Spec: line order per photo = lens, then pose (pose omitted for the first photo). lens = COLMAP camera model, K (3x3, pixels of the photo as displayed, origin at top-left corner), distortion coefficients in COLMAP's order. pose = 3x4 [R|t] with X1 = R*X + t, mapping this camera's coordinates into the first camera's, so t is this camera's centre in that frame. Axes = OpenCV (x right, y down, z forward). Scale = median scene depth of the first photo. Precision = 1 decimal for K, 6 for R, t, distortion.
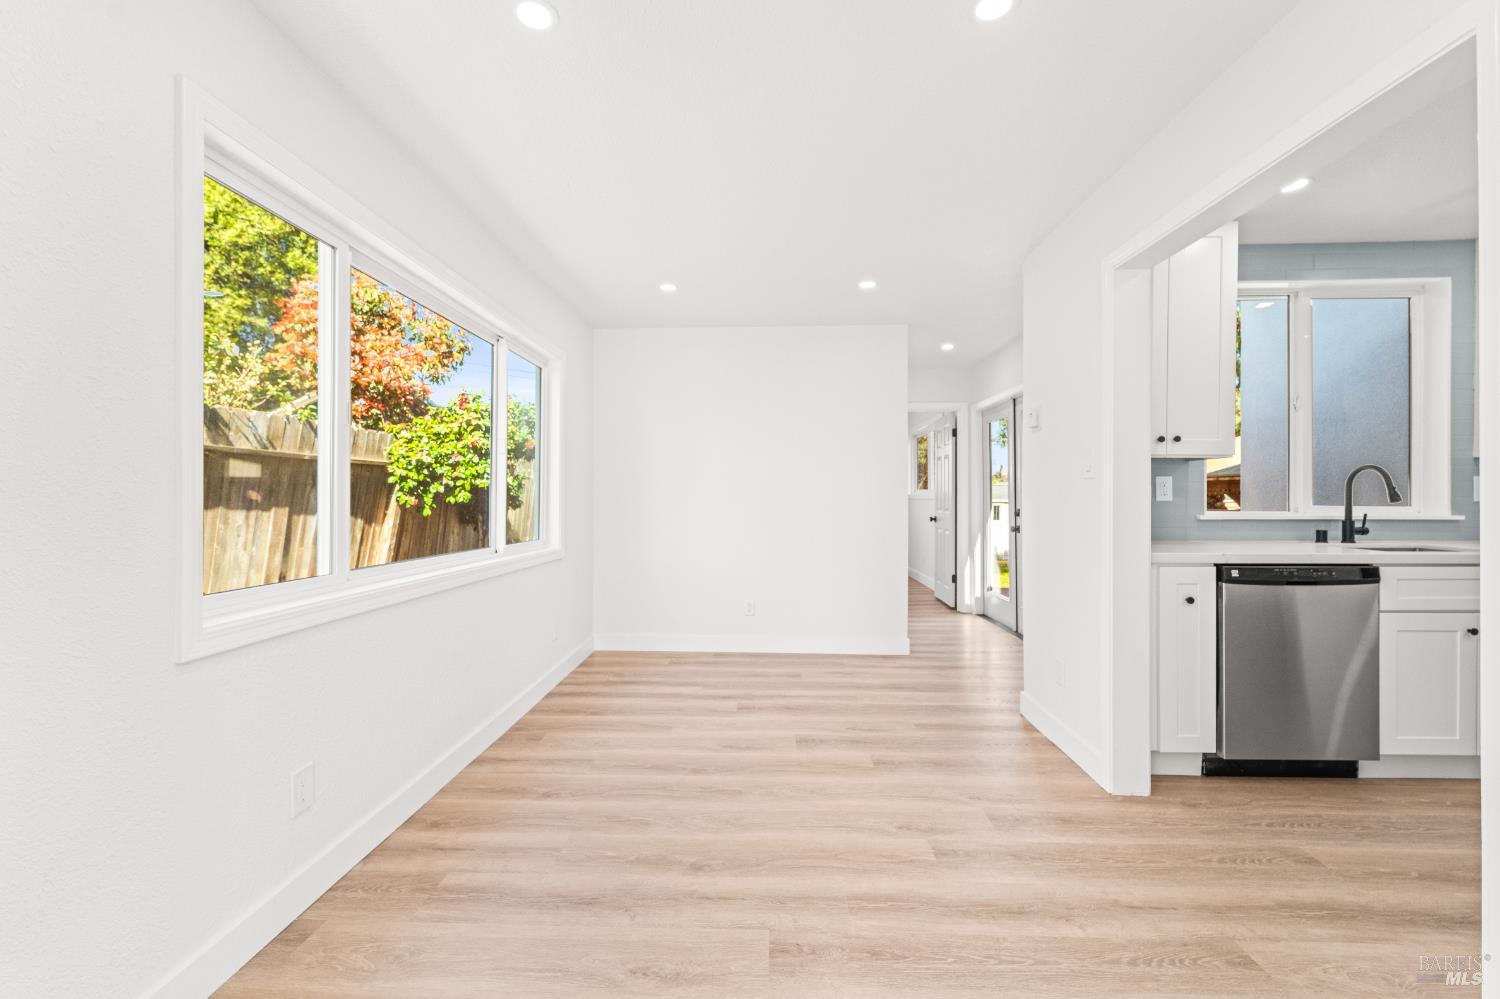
lens RADIAL K [[610.1, 0, 745.1], [0, 610.1, 497.5], [0, 0, 1]] dist [0.001721, -0.001648]
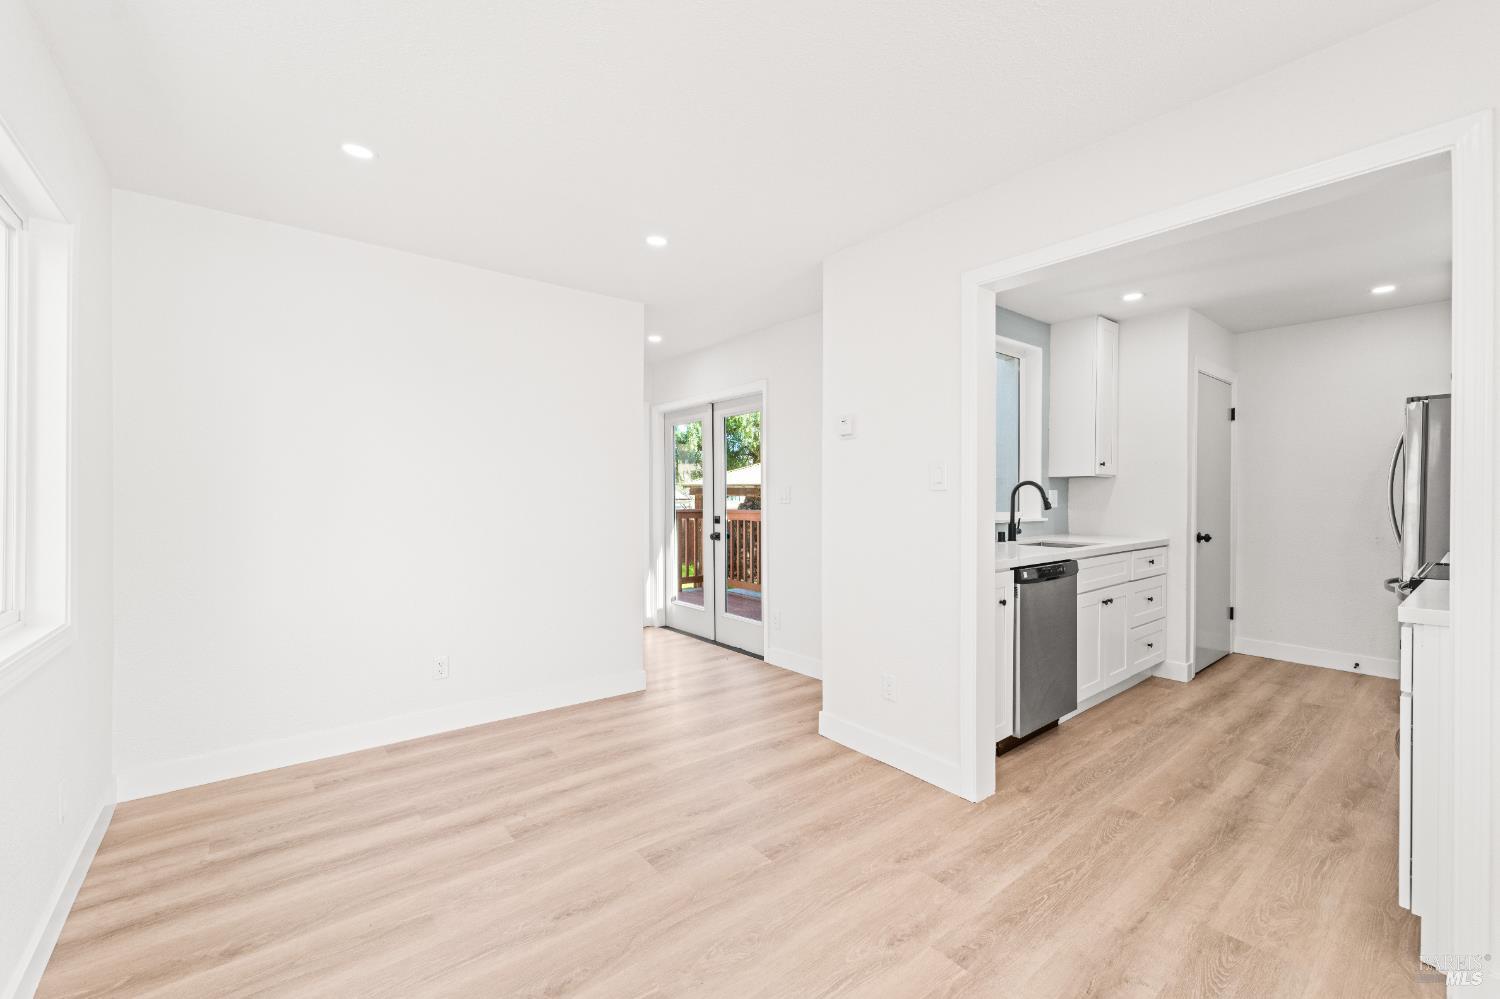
lens RADIAL K [[610.1, 0, 745.2], [0, 610.1, 500.8], [0, 0, 1]] dist [0.001721, -0.001648]
pose [[0.754244, -0.004343, 0.656579, -0.288704], [0.001498, 0.999987, 0.004894, -0.017768], [-0.656592, -0.002708, 0.754241, 0.398820]]
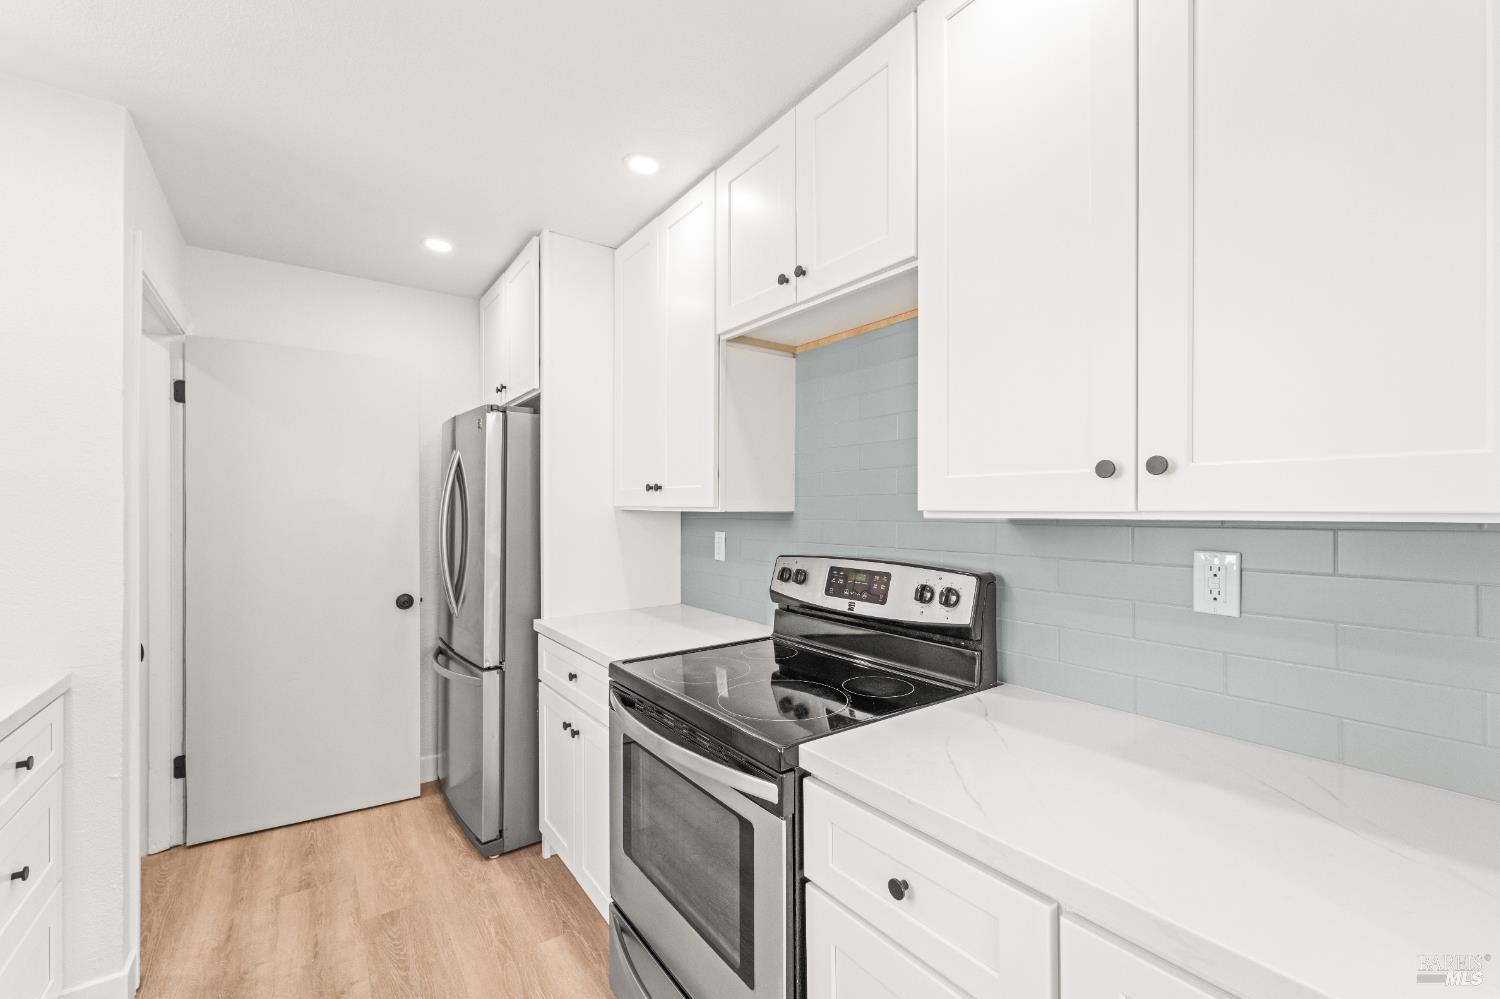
lens RADIAL K [[610.1, 0, 747.1], [0, 610.1, 508.7], [0, 0, 1]] dist [0.001721, -0.001648]
pose [[-0.616150, 0.005471, 0.787610, 0.549472], [0.007459, 0.999972, -0.001111, -0.062767], [-0.787593, 0.005190, -0.616173, 0.667759]]
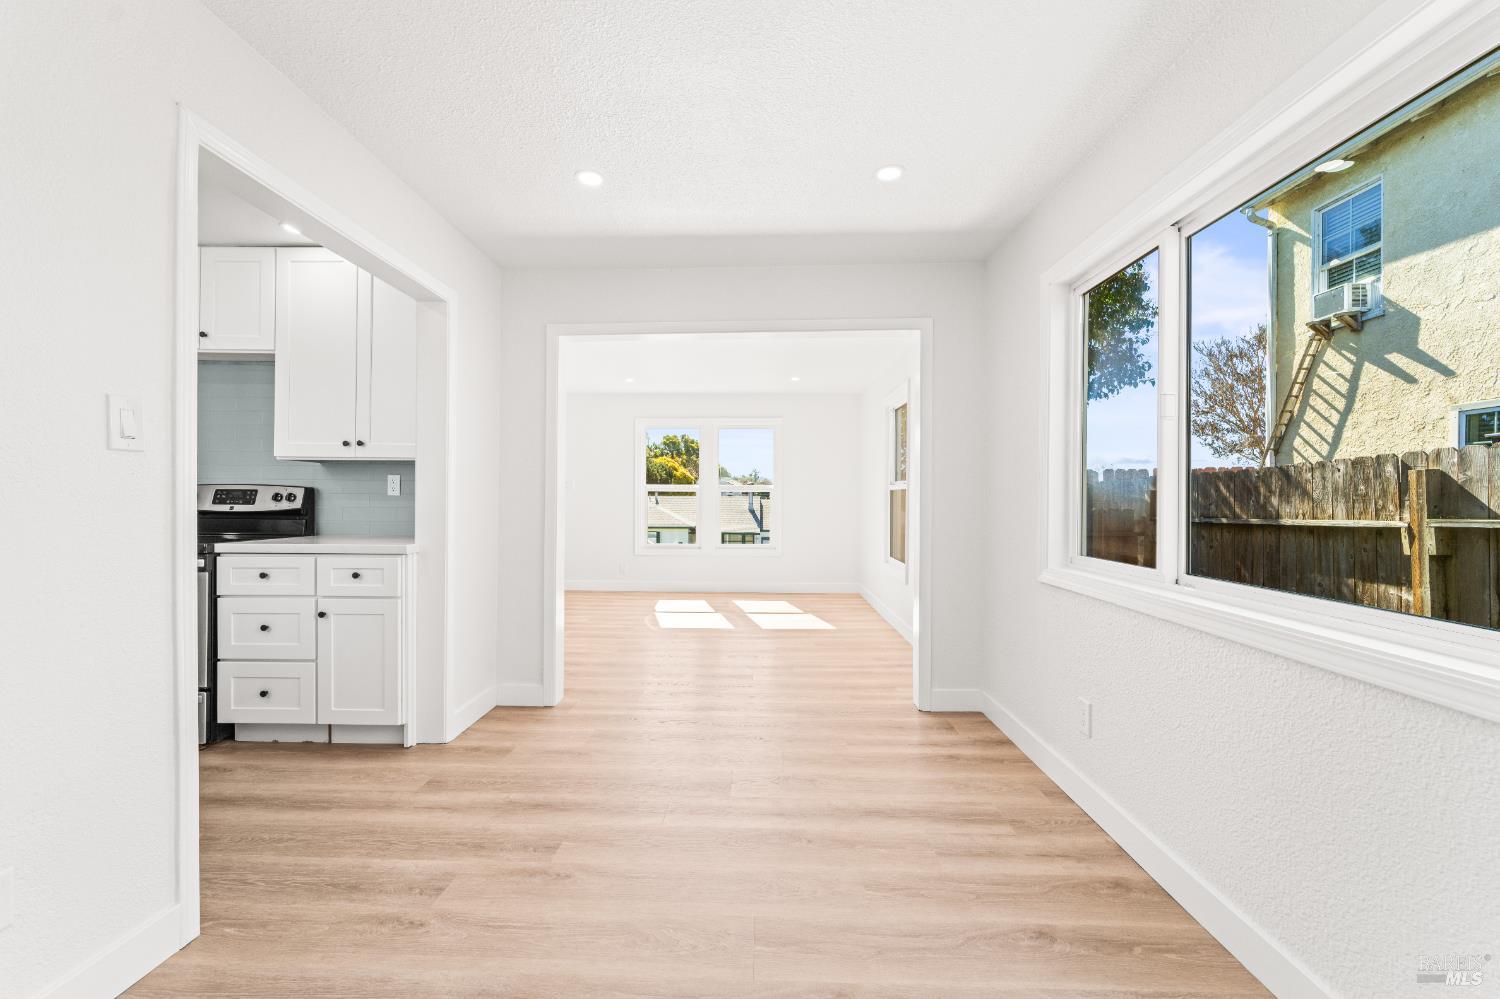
lens RADIAL K [[610.1, 0, 749.4], [0, 610.1, 499.2], [0, 0, 1]] dist [0.001721, -0.001648]
pose [[-0.999853, -0.005046, -0.016362, 0.011765], [-0.005076, 0.999986, 0.001789, 0.007274], [0.016352, 0.001872, -0.999865, 1.371818]]
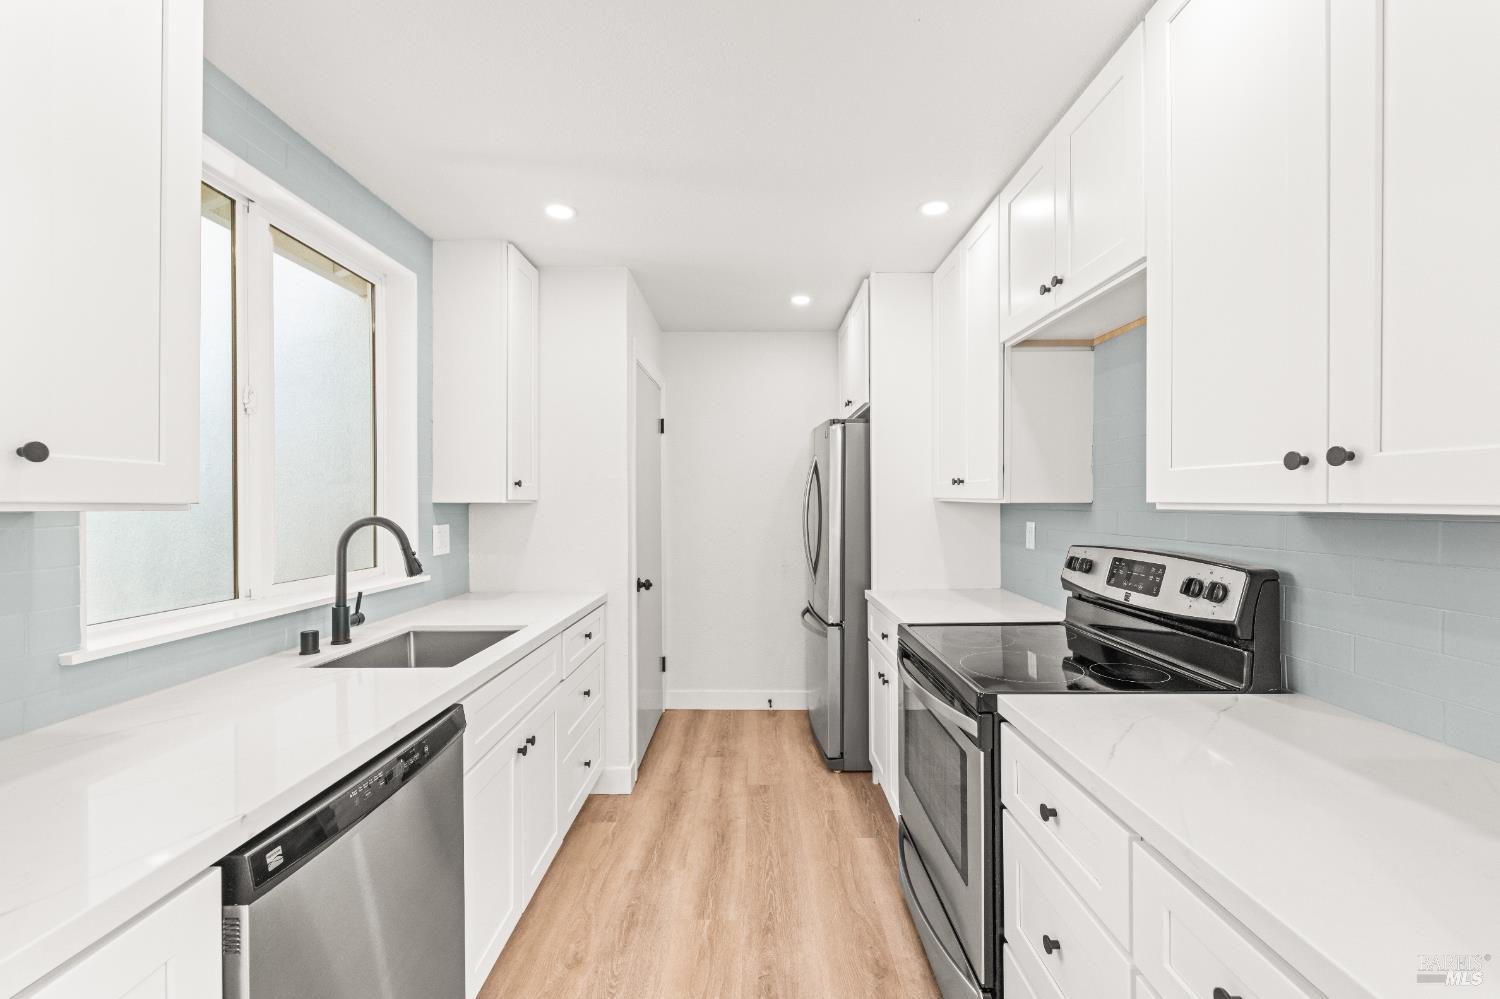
lens RADIAL K [[610.1, 0, 745.0], [0, 610.1, 501.6], [0, 0, 1]] dist [0.001721, -0.001648]
pose [[-0.021716, 0.000993, 0.999764, 0.369087], [0.009179, 0.999958, -0.000794, -0.064071], [-0.999722, 0.009159, -0.021724, 0.610929]]
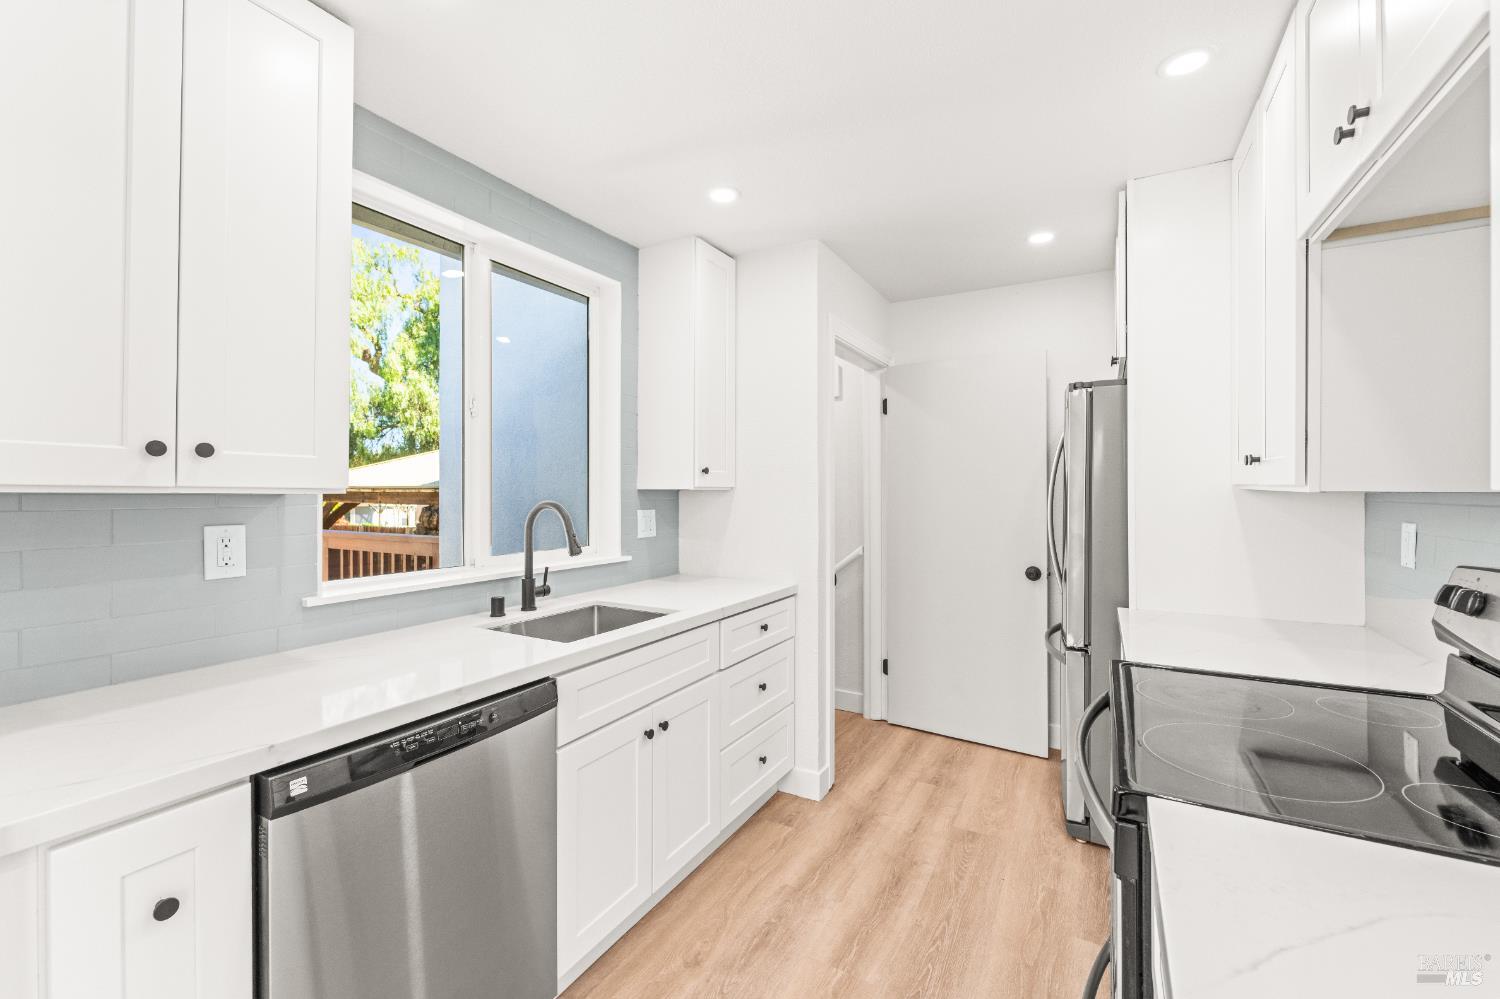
lens RADIAL K [[610.1, 0, 737.6], [0, 610.1, 490.8], [0, 0, 1]] dist [0.001721, -0.001648]
pose [[0.476843, 0.001657, 0.878987, 0.482607], [0.004017, 0.999984, -0.004064, -0.060798], [-0.878979, 0.005469, 0.476829, 0.449108]]
